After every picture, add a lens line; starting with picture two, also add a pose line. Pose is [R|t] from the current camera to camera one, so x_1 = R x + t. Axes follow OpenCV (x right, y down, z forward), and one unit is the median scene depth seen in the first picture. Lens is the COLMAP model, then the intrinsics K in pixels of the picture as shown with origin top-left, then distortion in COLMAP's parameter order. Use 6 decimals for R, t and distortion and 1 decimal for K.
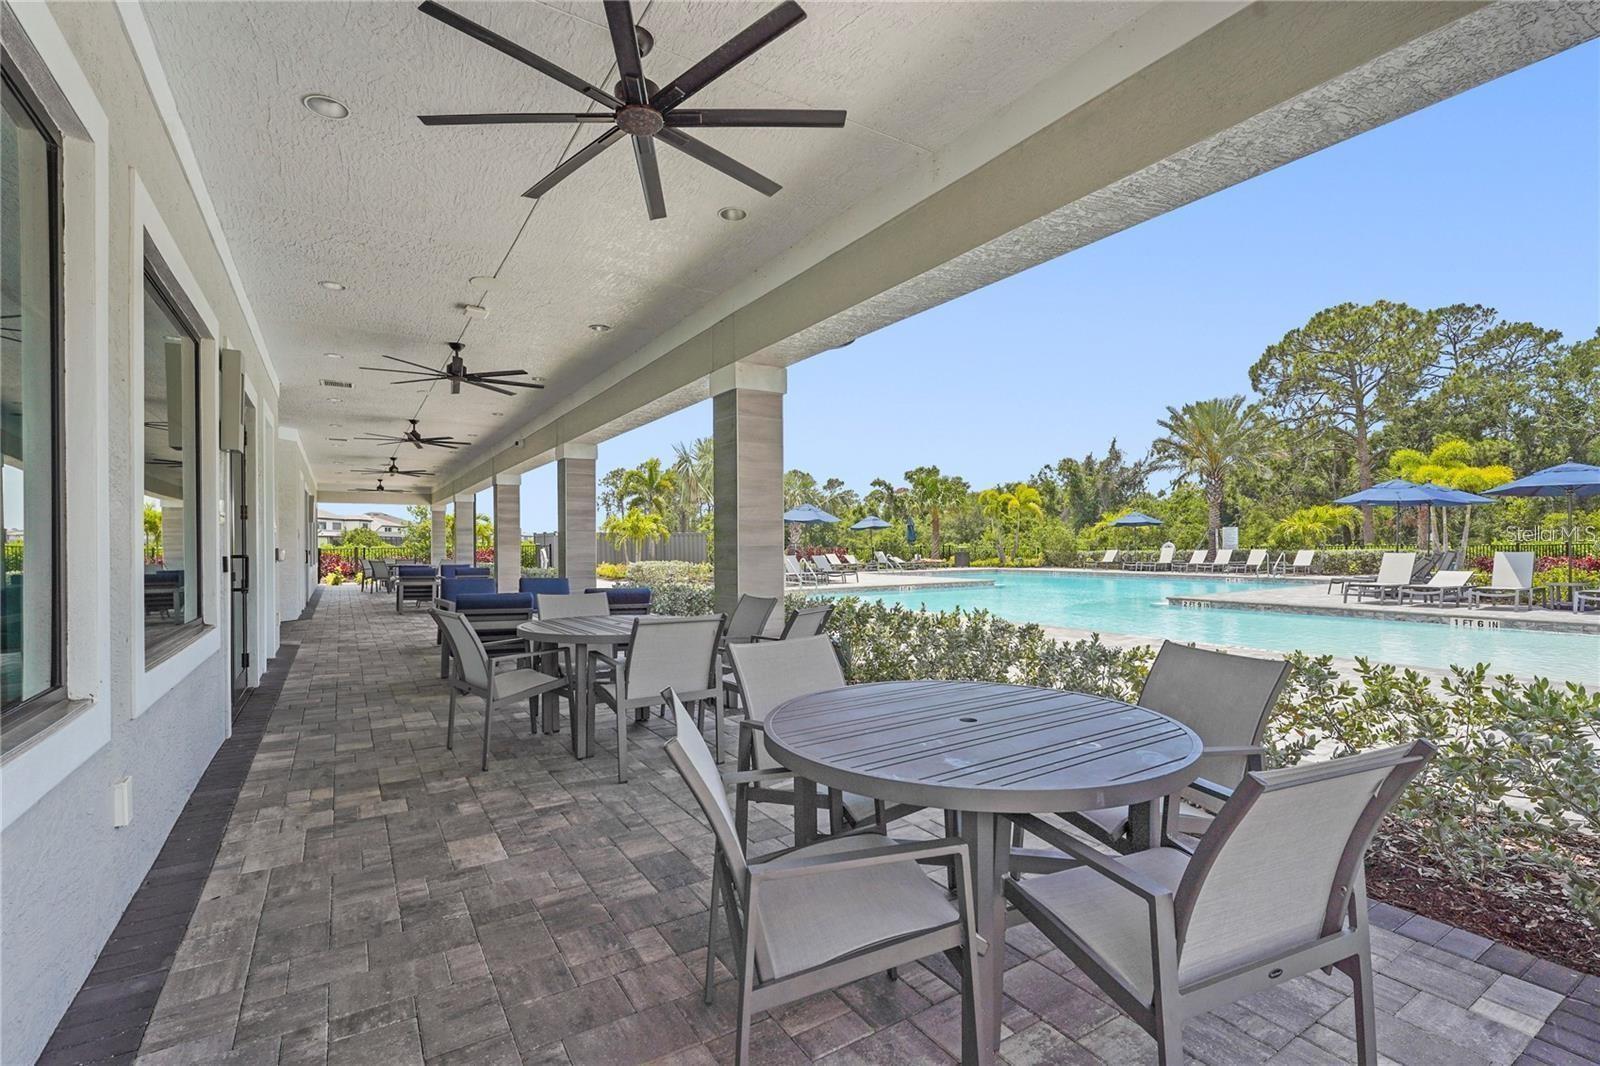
lens RADIAL K [[724.2, 0, 804.9], [0, 724.2, 534.4], [0, 0, 1]] dist [-0.000077, 0.000393]
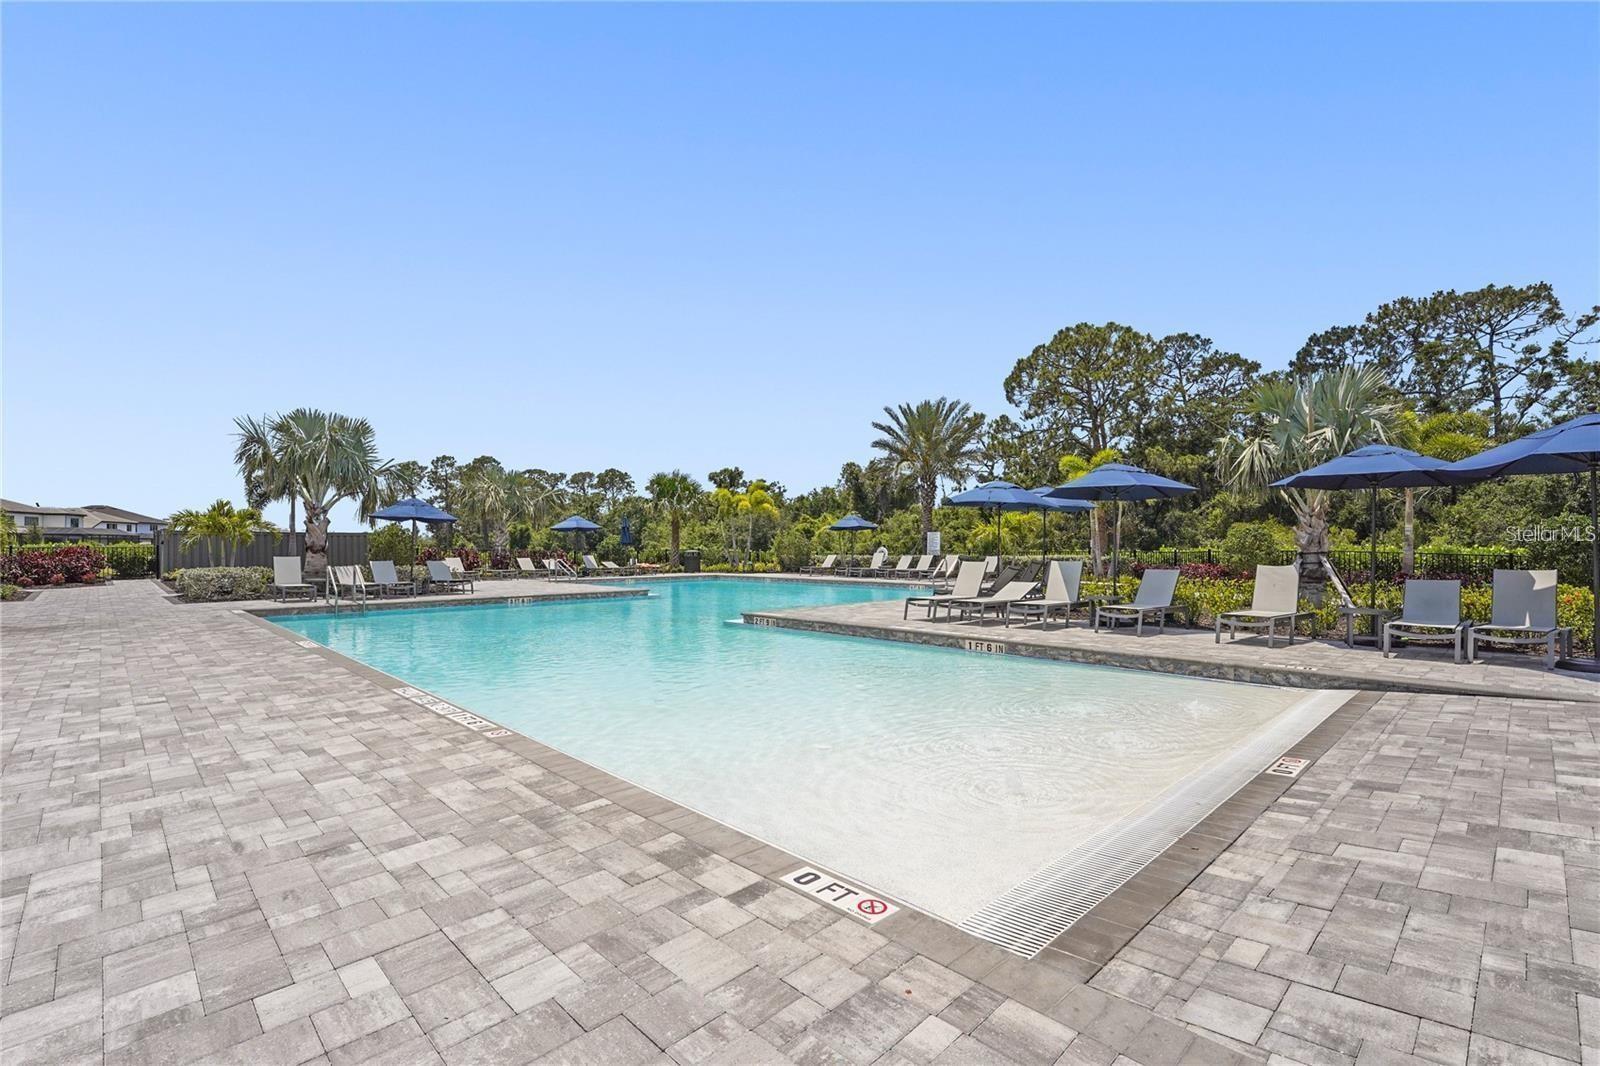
lens RADIAL K [[724.2, 0, 791.1], [0, 724.2, 537.7], [0, 0, 1]] dist [-0.000077, 0.000393]
pose [[0.979225, 0.007854, 0.202623, 0.113319], [-0.008144, 0.999967, 0.000599, -0.001104], [-0.202612, -0.002237, 0.979257, 0.044576]]
